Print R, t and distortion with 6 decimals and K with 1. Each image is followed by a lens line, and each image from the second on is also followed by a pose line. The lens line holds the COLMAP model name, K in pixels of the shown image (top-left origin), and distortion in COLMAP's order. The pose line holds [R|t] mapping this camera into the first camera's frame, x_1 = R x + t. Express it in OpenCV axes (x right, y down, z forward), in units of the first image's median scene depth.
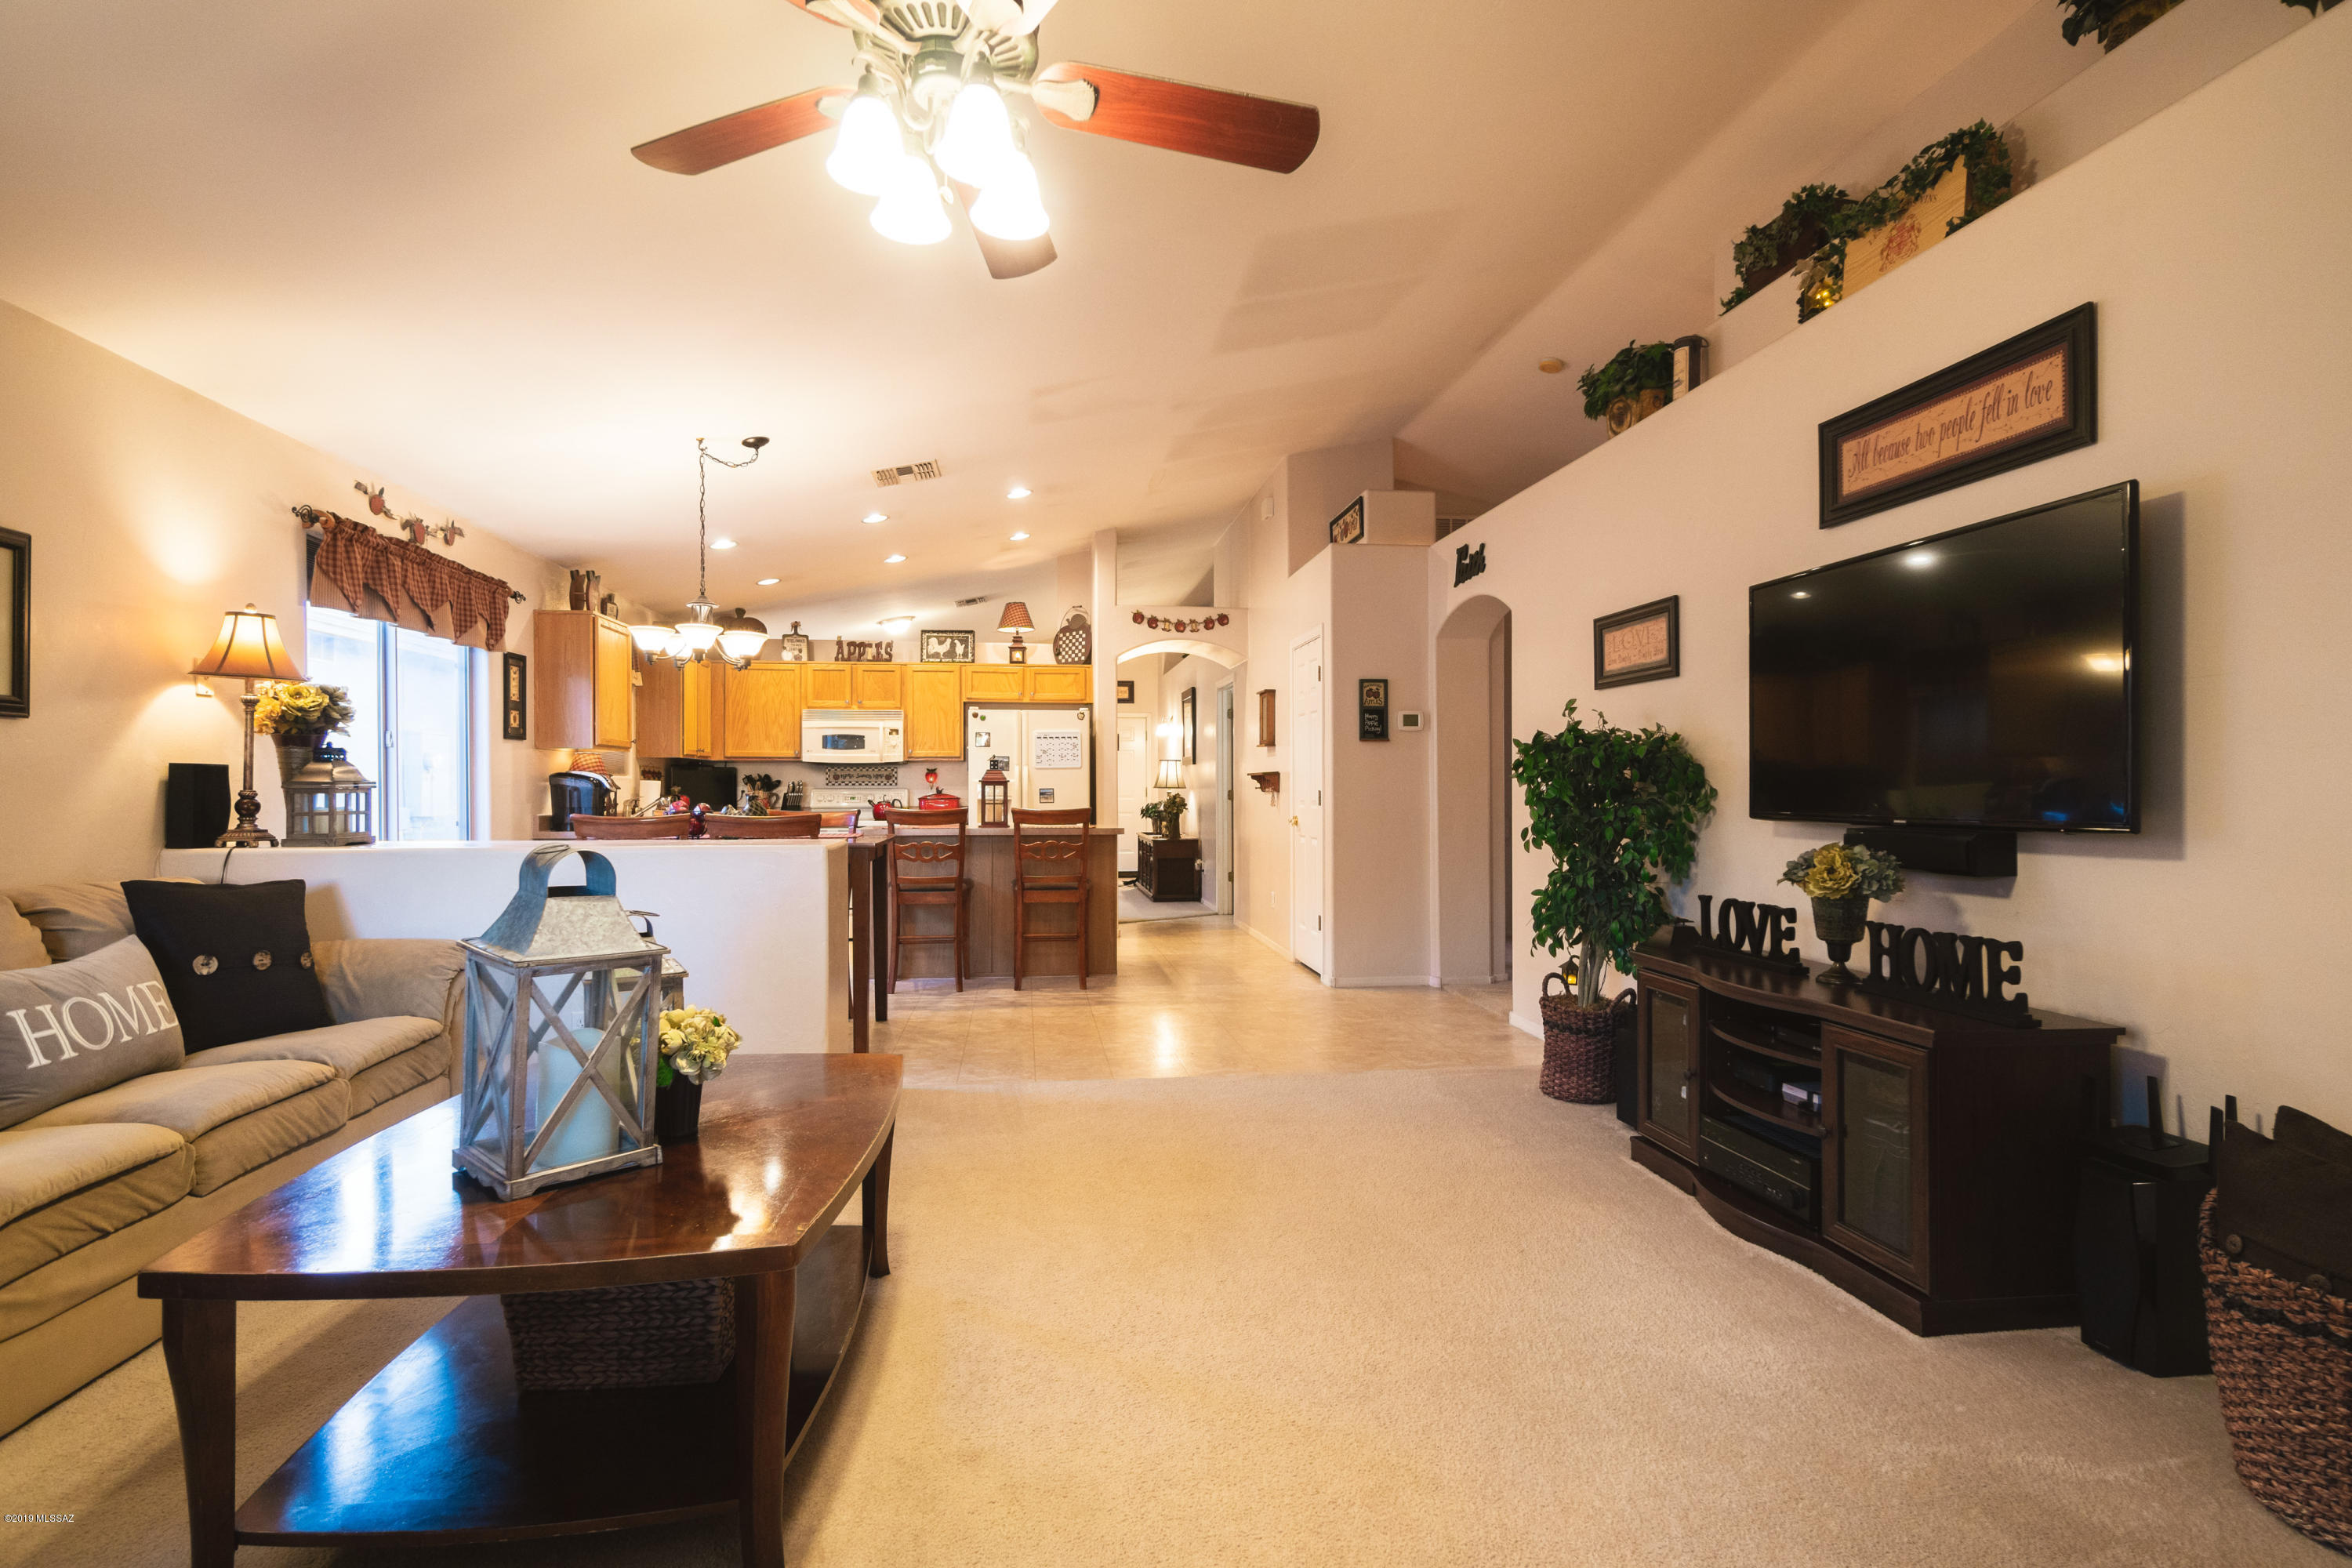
lens RADIAL K [[1155.5, 0, 1177.7], [0, 1155.5, 783.7], [0, 0, 1]] dist [0.005132, -0.000208]
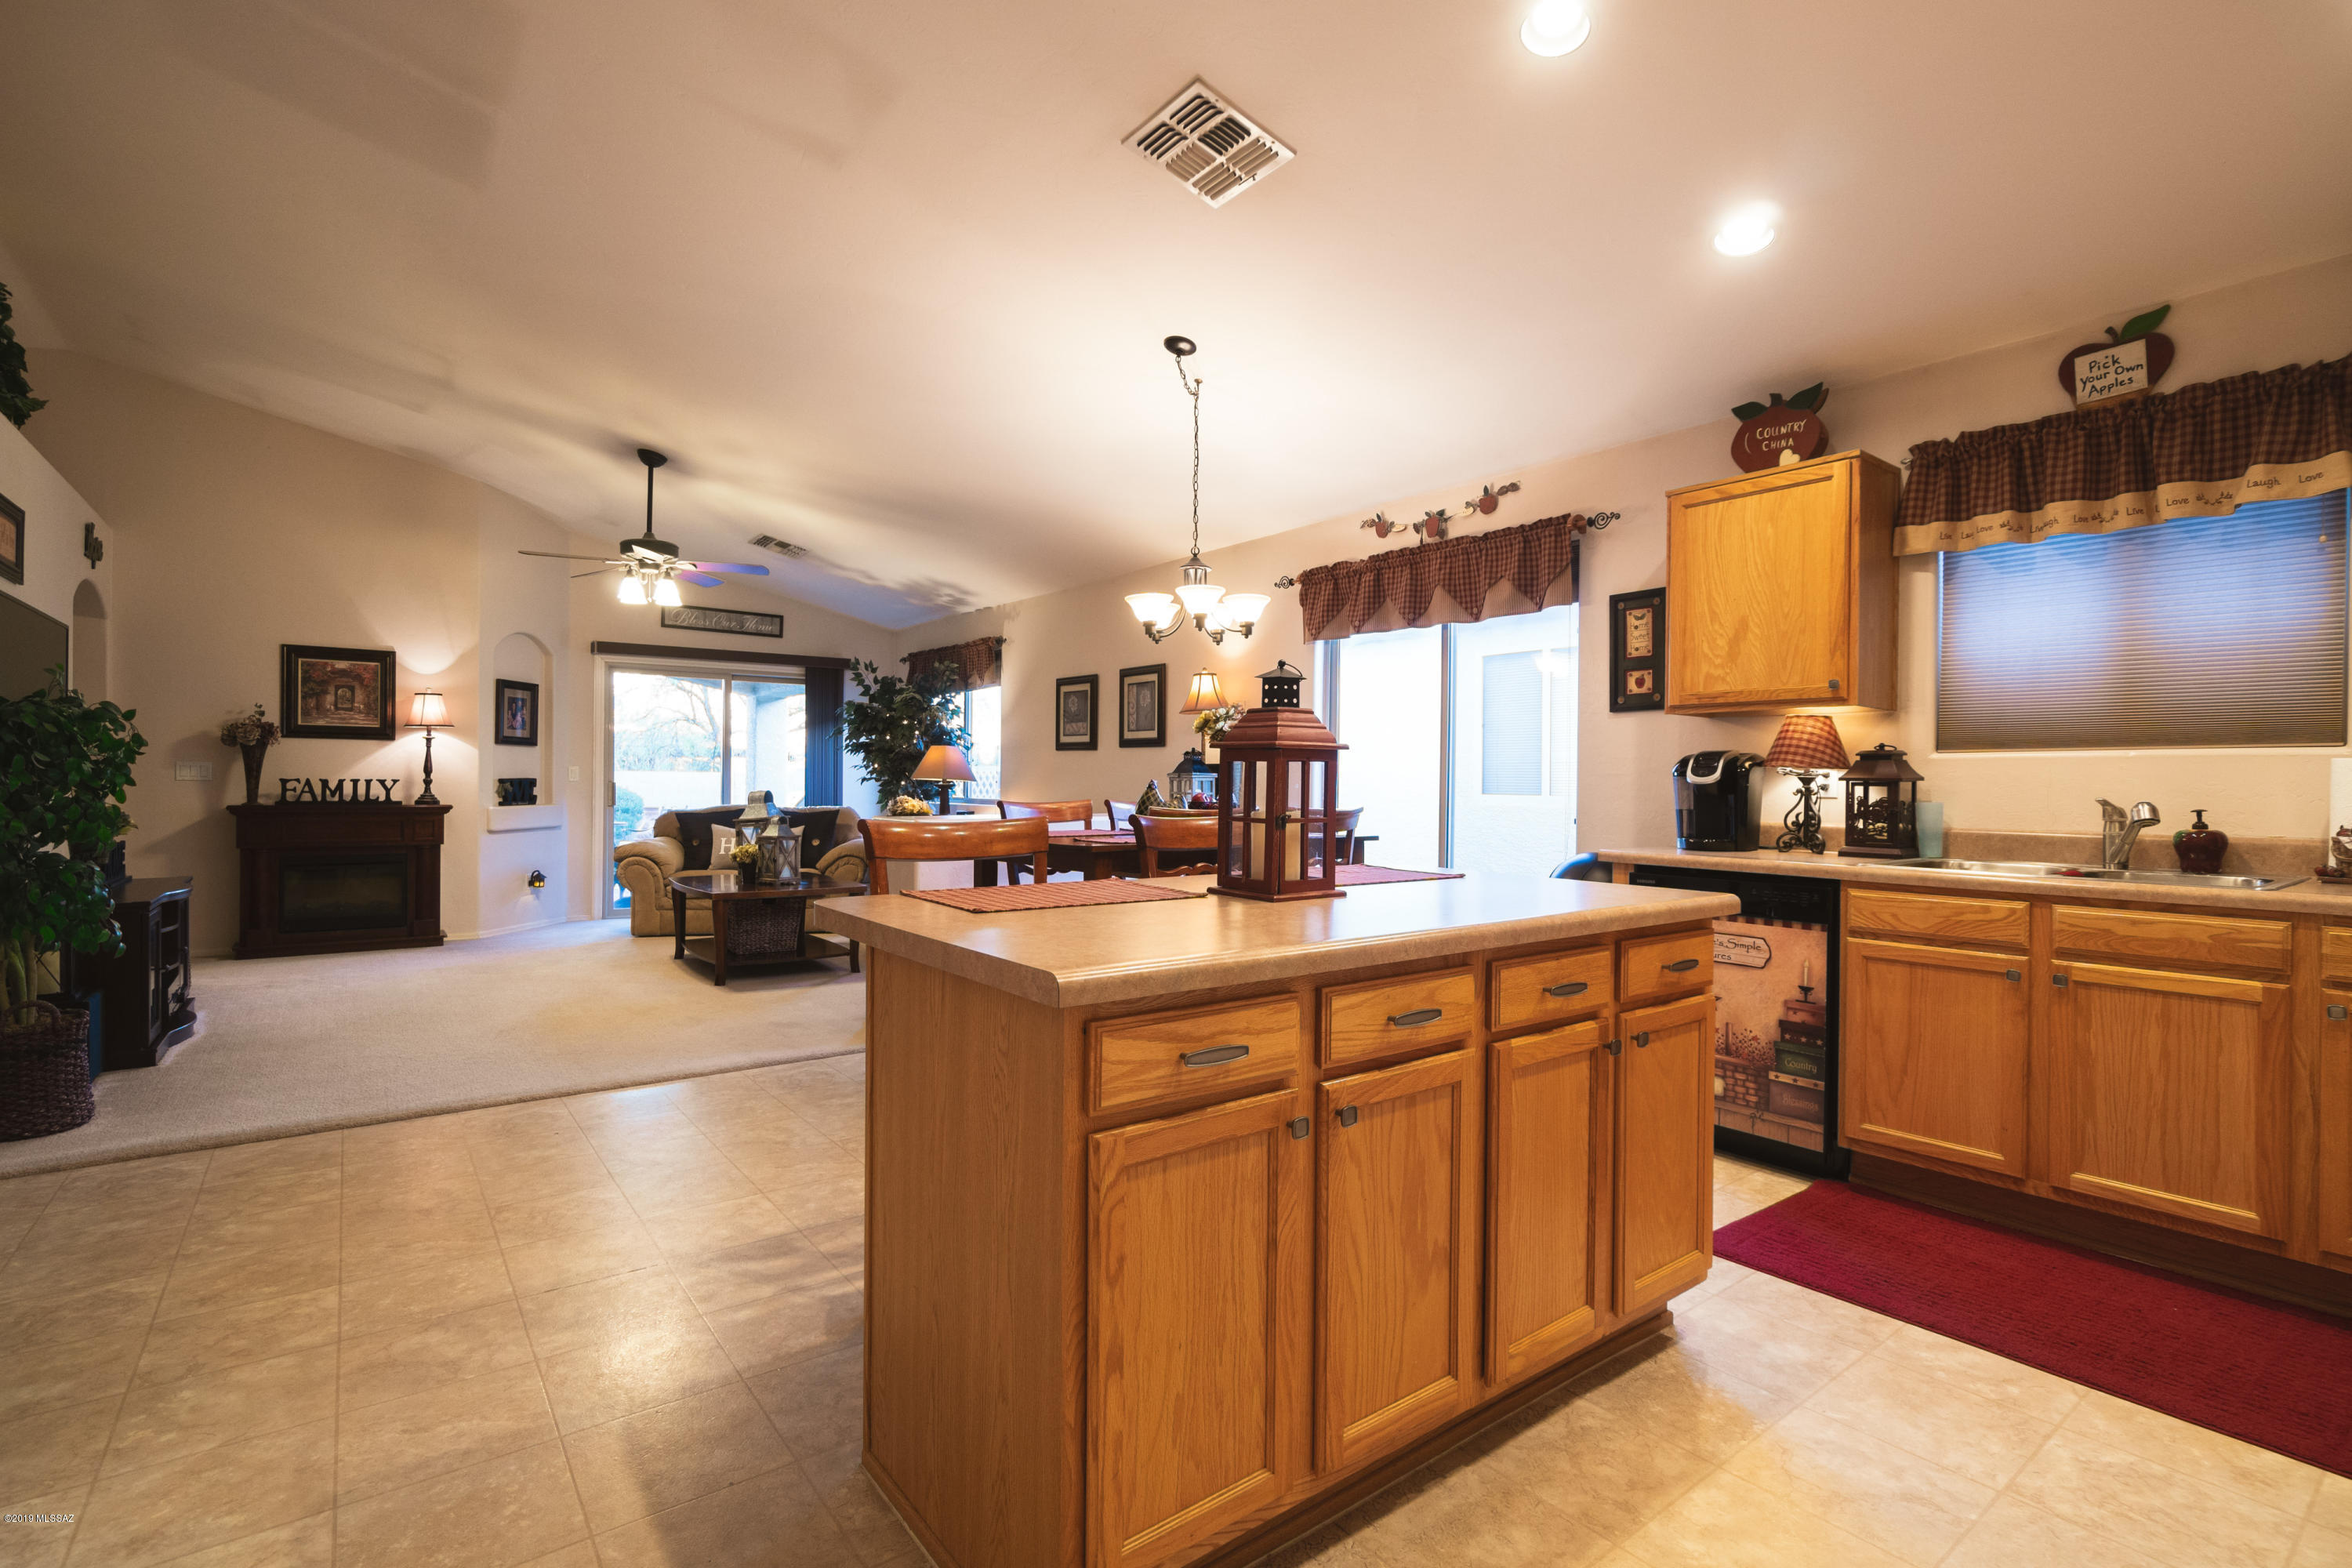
lens RADIAL K [[1111.5, 0, 1182.1], [0, 1111.5, 777.3], [0, 0, 1]] dist [0.004403, 0.000098]
pose [[-0.866759, -0.008385, -0.498657, 0.010435], [-0.004487, 0.999949, -0.009014, 0.007146], [0.498708, -0.005576, -0.866752, 1.007298]]
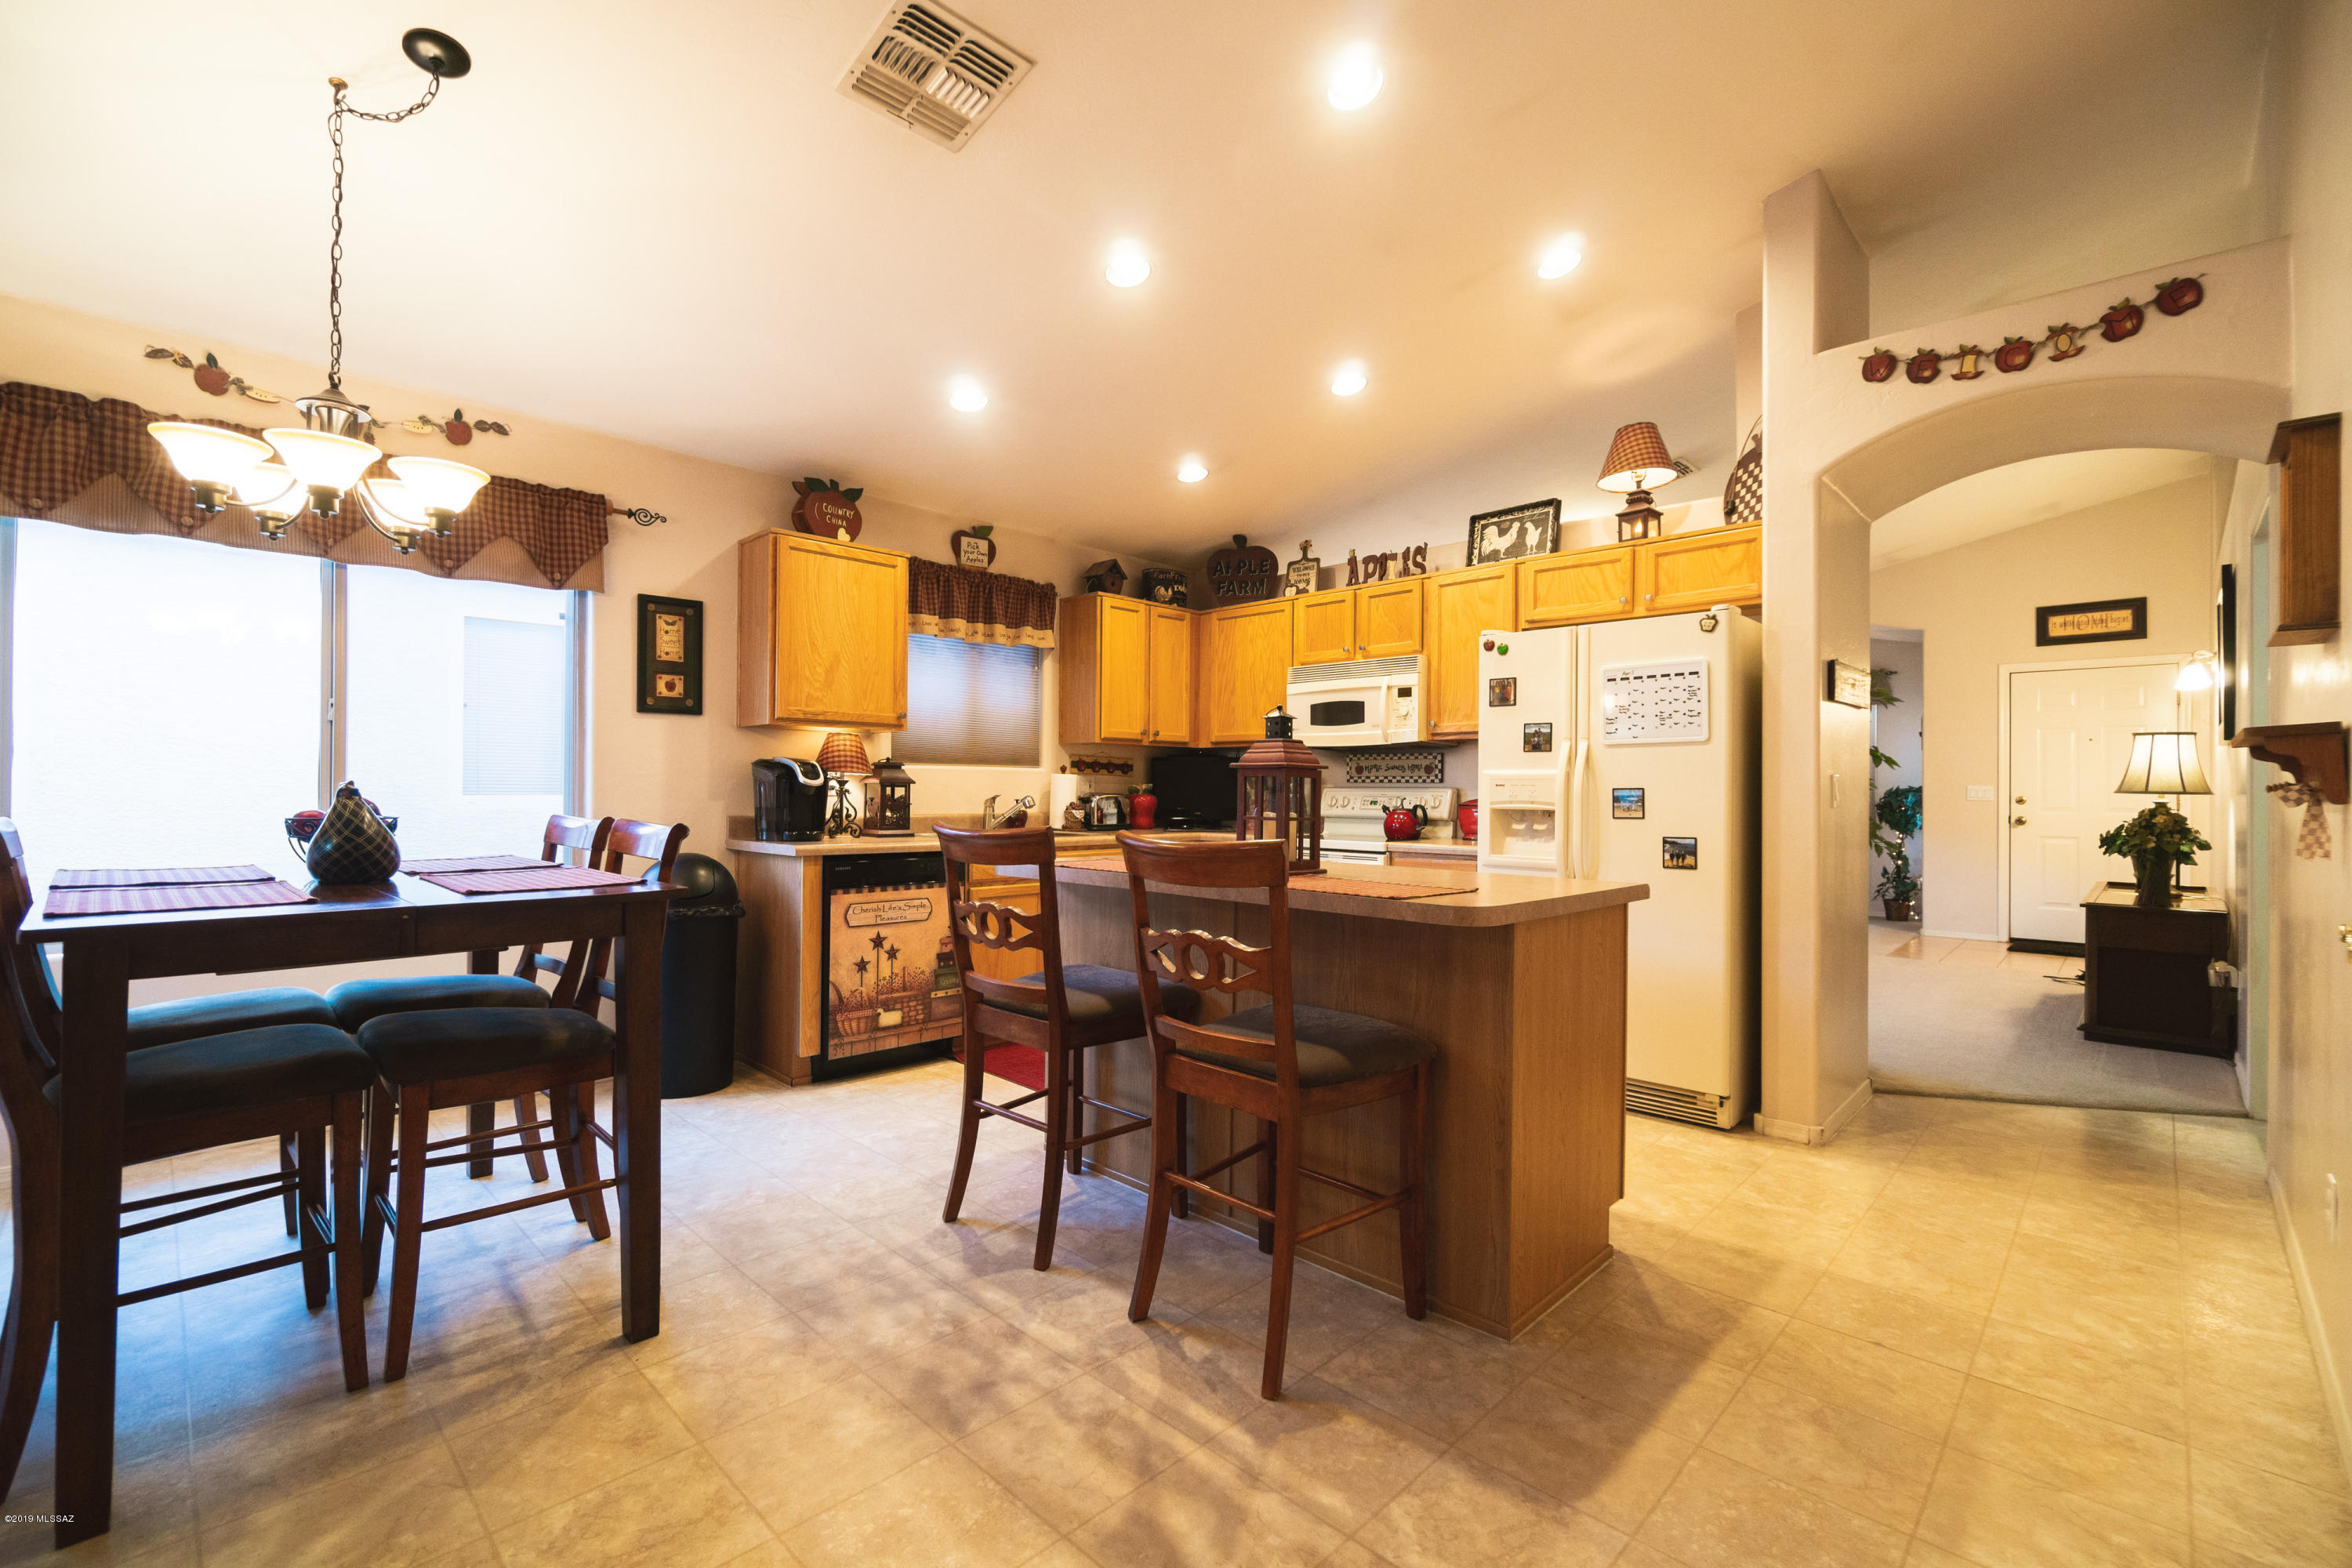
lens RADIAL K [[1017.3, 0, 1172.4], [0, 1017.3, 784.3], [0, 0, 1]] dist [-0.001062, 0.000472]
pose [[0.615820, 0.001734, -0.787885, 0.094235], [-0.005532, 0.999982, -0.002123, 0.004440], [0.787868, 0.005666, 0.615819, 0.590784]]
